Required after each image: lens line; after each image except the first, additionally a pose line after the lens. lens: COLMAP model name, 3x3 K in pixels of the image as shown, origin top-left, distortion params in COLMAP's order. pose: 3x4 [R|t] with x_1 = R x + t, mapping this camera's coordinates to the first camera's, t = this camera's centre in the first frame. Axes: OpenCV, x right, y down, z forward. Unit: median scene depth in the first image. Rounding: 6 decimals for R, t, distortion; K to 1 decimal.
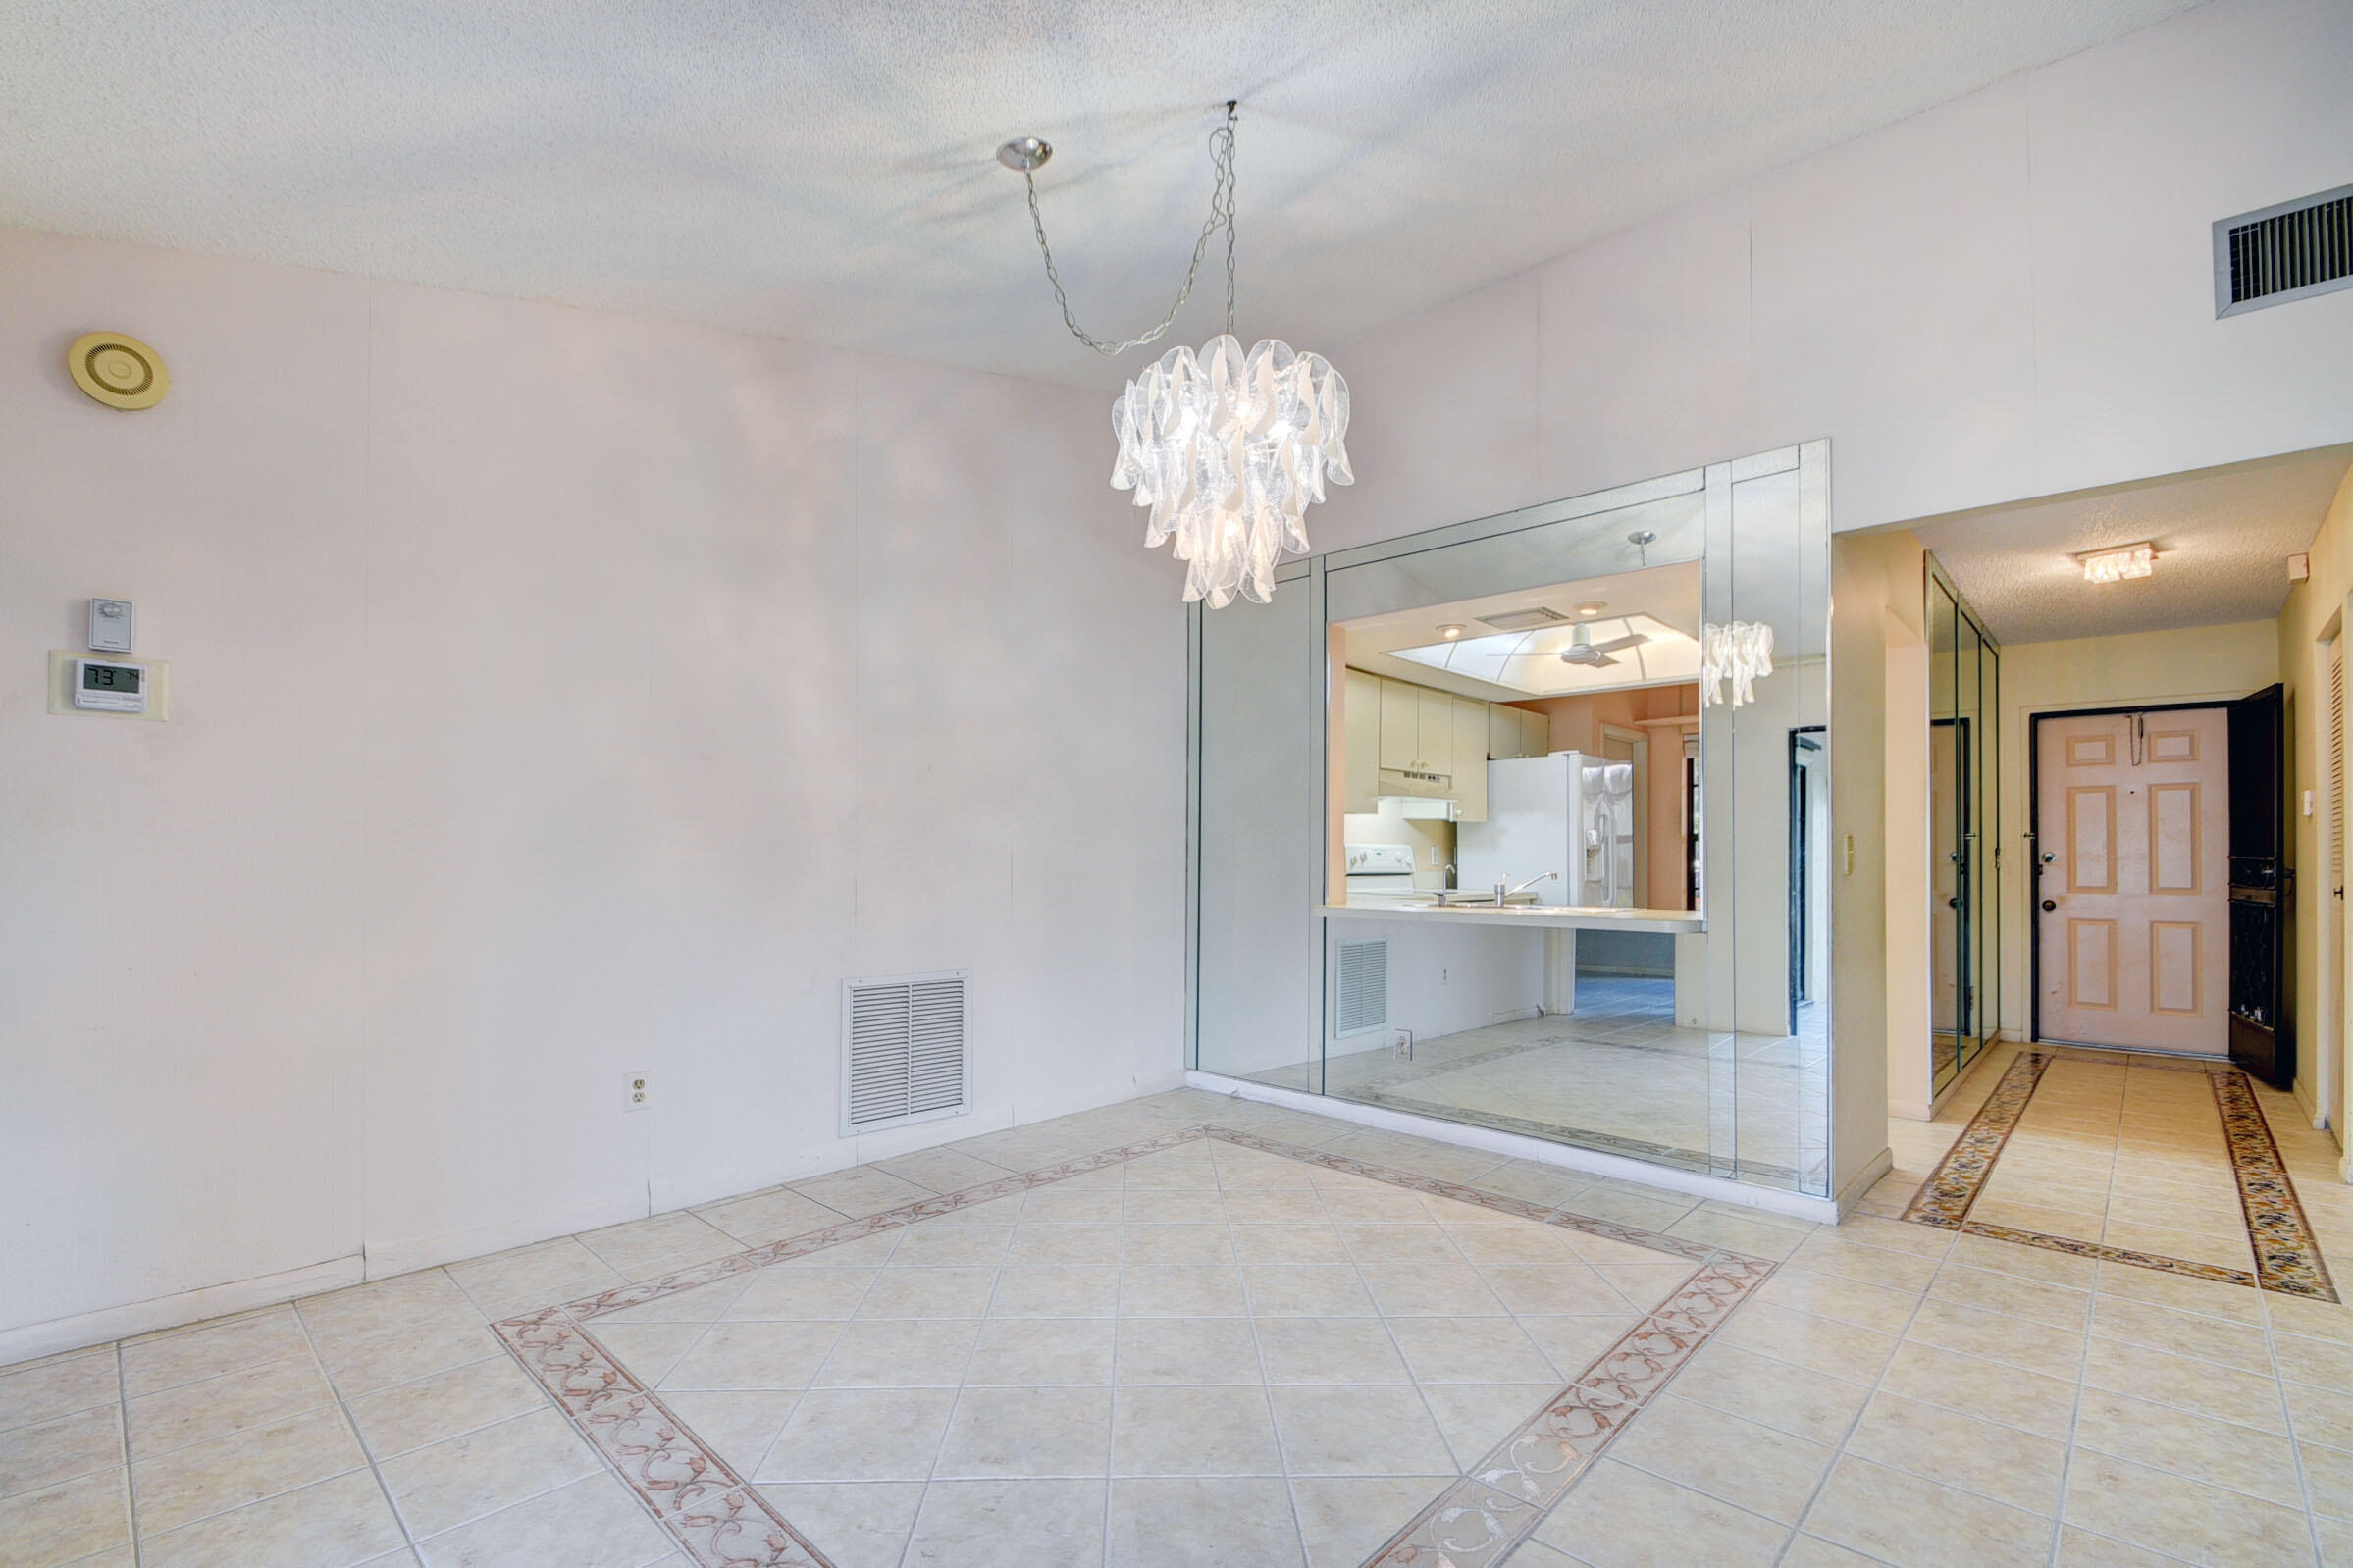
lens RADIAL K [[1038.6, 0, 1164.2], [0, 1038.6, 841.9], [0, 0, 1]] dist [0.016447, -0.017673]
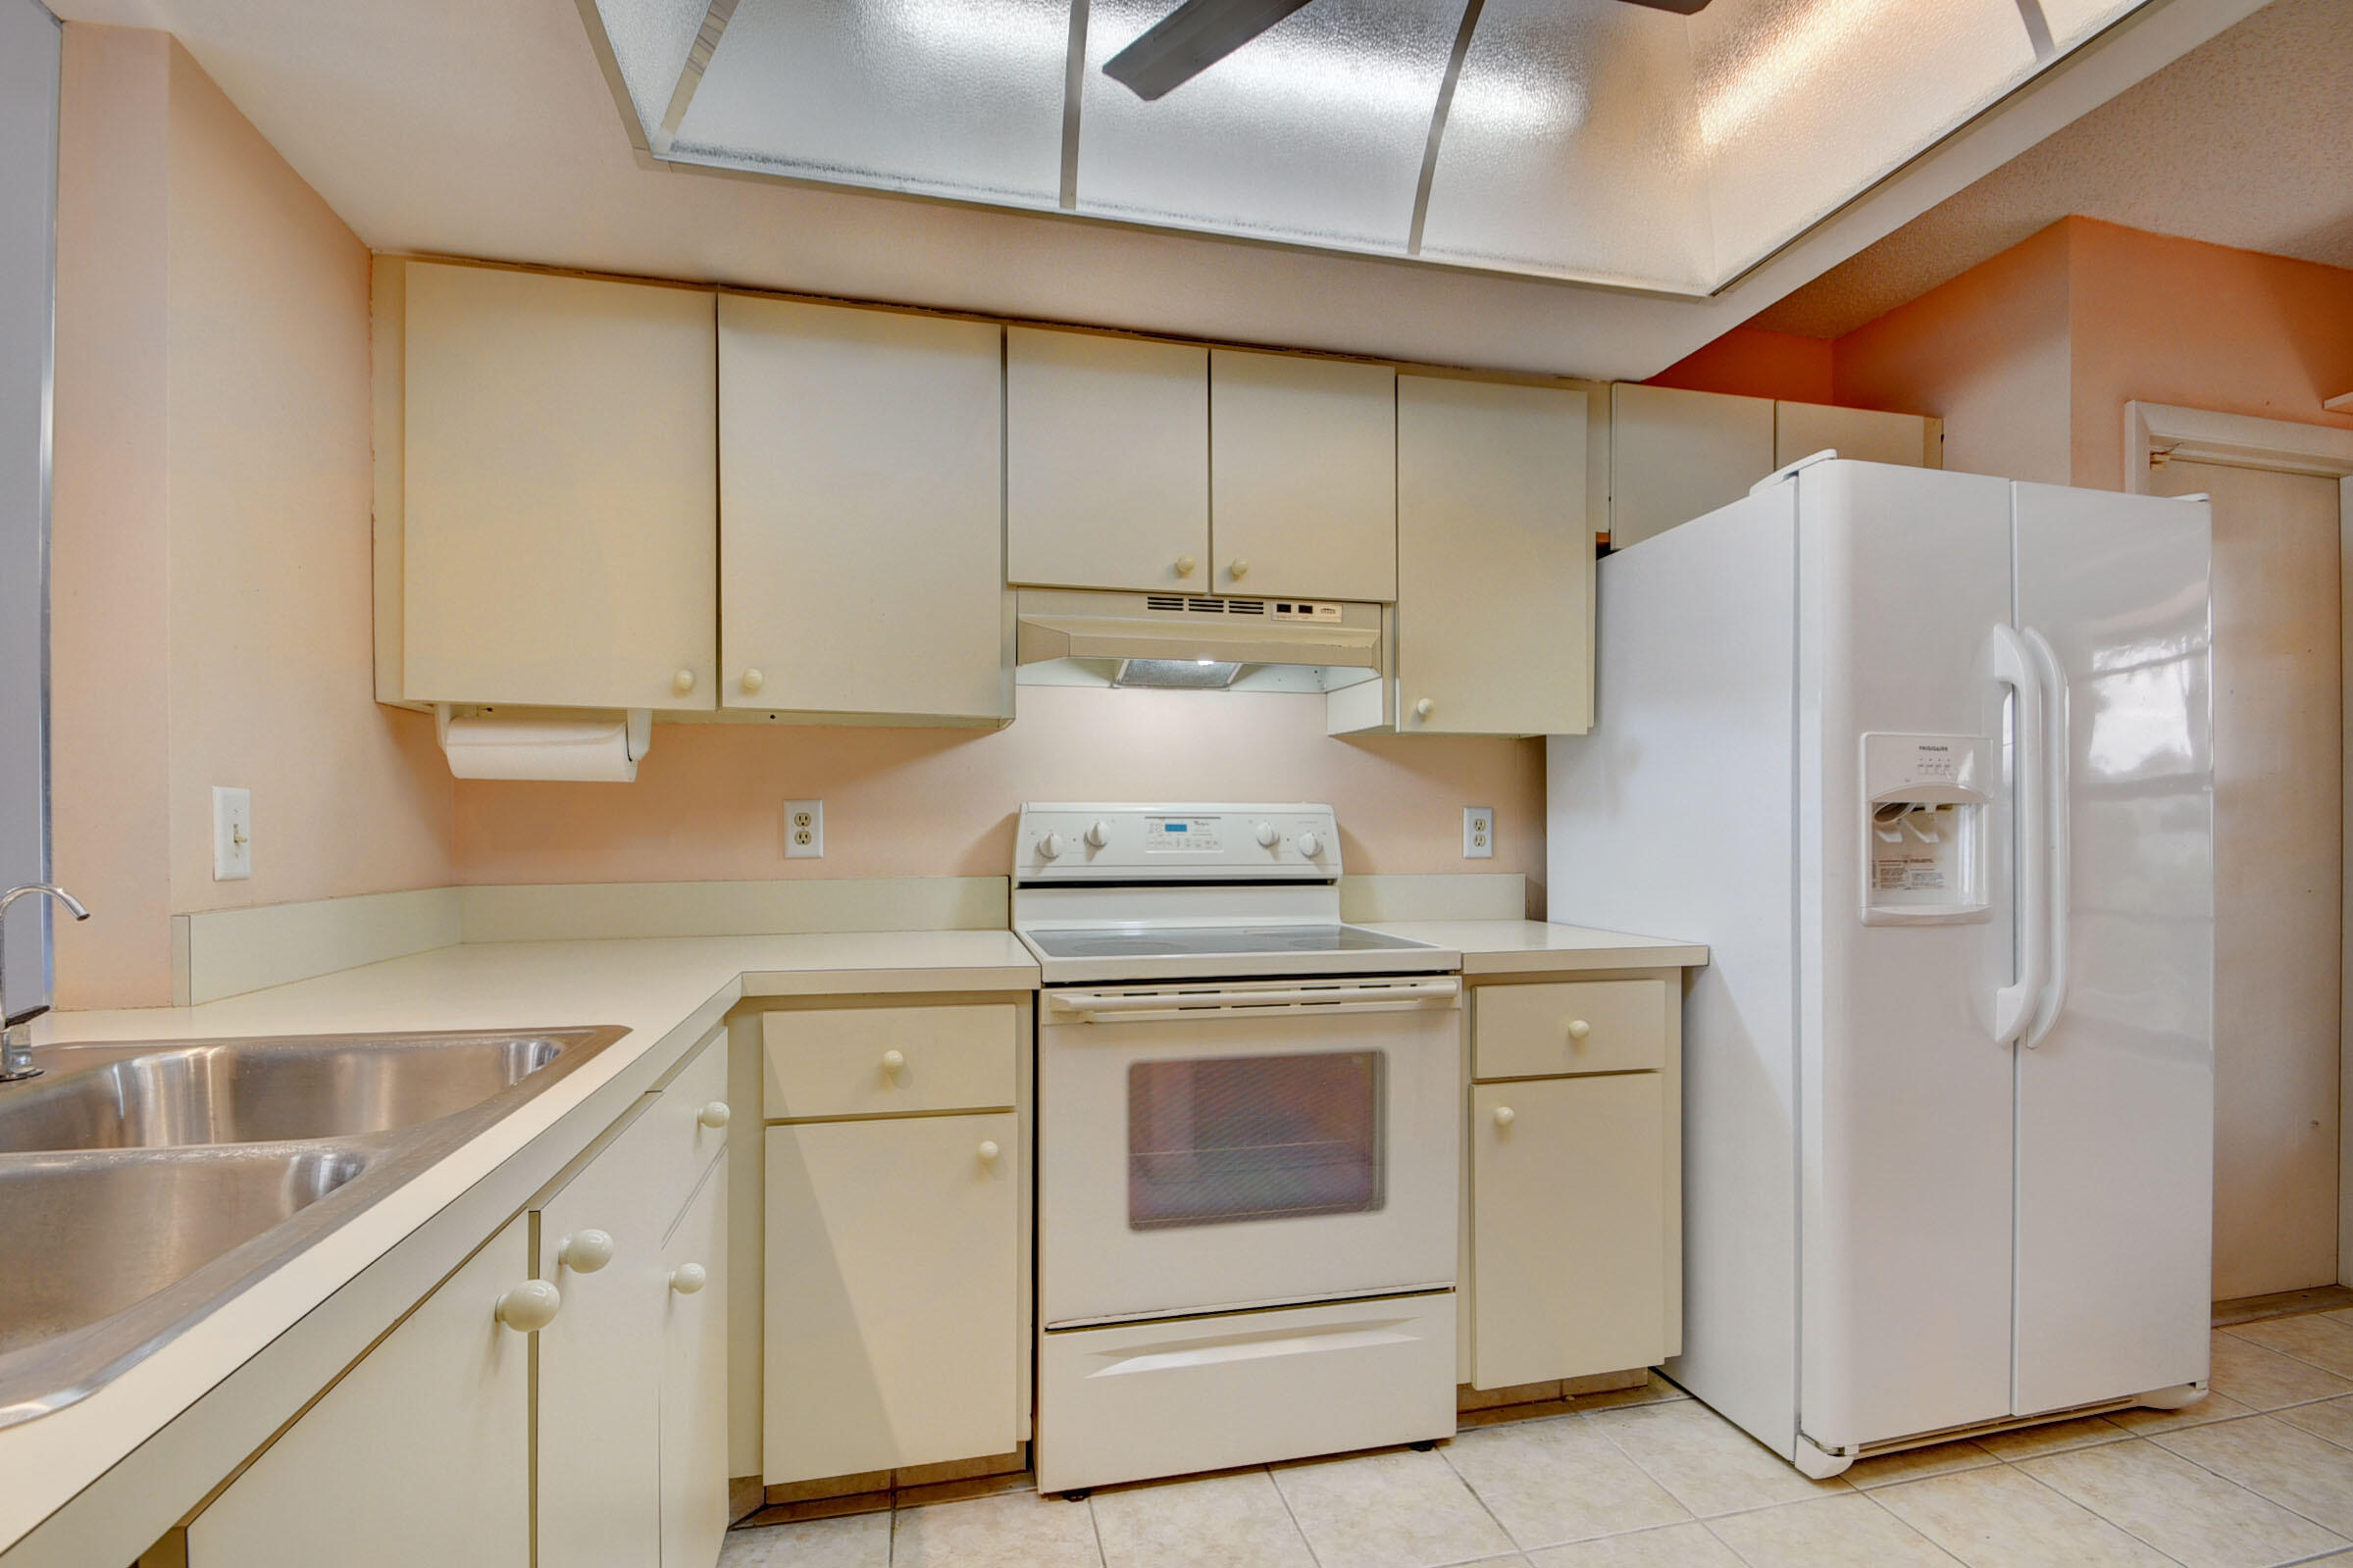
lens RADIAL K [[1043.3, 0, 1160.1], [0, 1043.3, 845.8], [0, 0, 1]] dist [0.000904, 0.000059]
pose [[0.838276, -0.004889, -0.545224, 0.728822], [0.014642, 0.999801, 0.013547, 0.021691], [0.545049, -0.019340, 0.838181, 1.209058]]
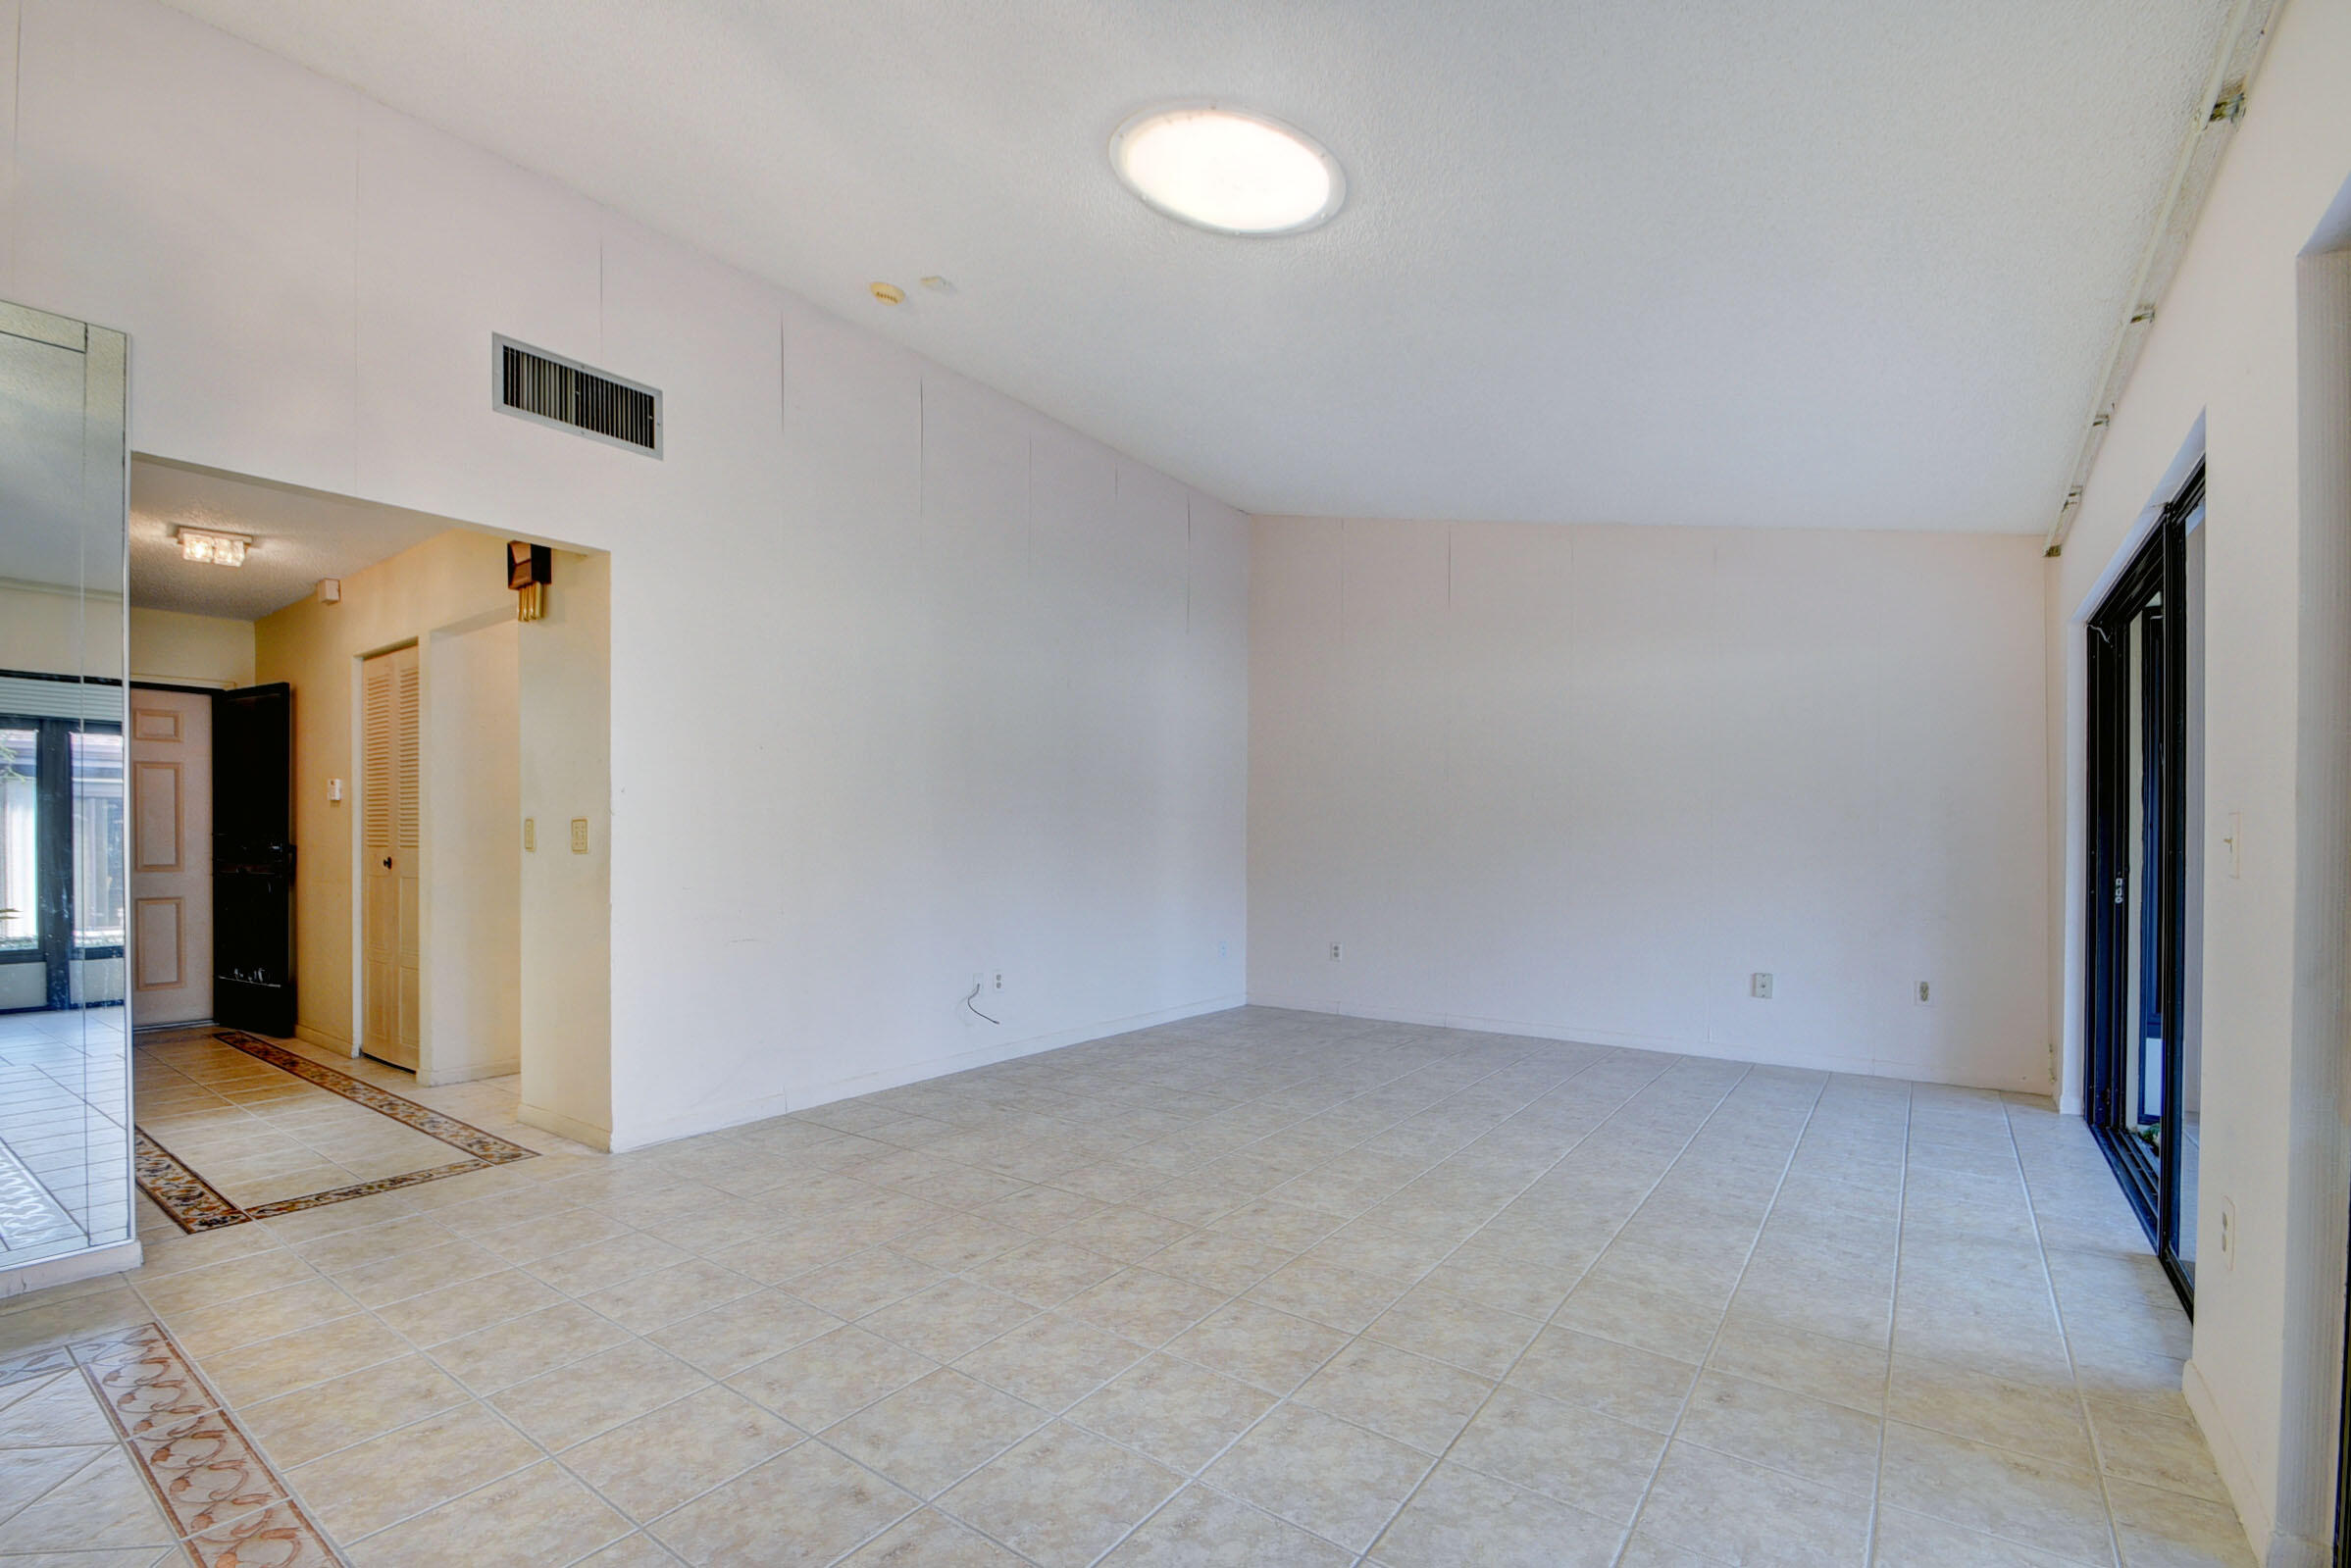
lens RADIAL K [[1037.6, 0, 1163.2], [0, 1037.6, 841.9], [0, 0, 1]] dist [0.016447, -0.017673]
pose [[-0.125440, -0.006982, 0.992077, -0.274209], [-0.016916, 0.999845, 0.004898, 0.000996], [-0.991957, -0.016167, -0.125538, 0.257403]]
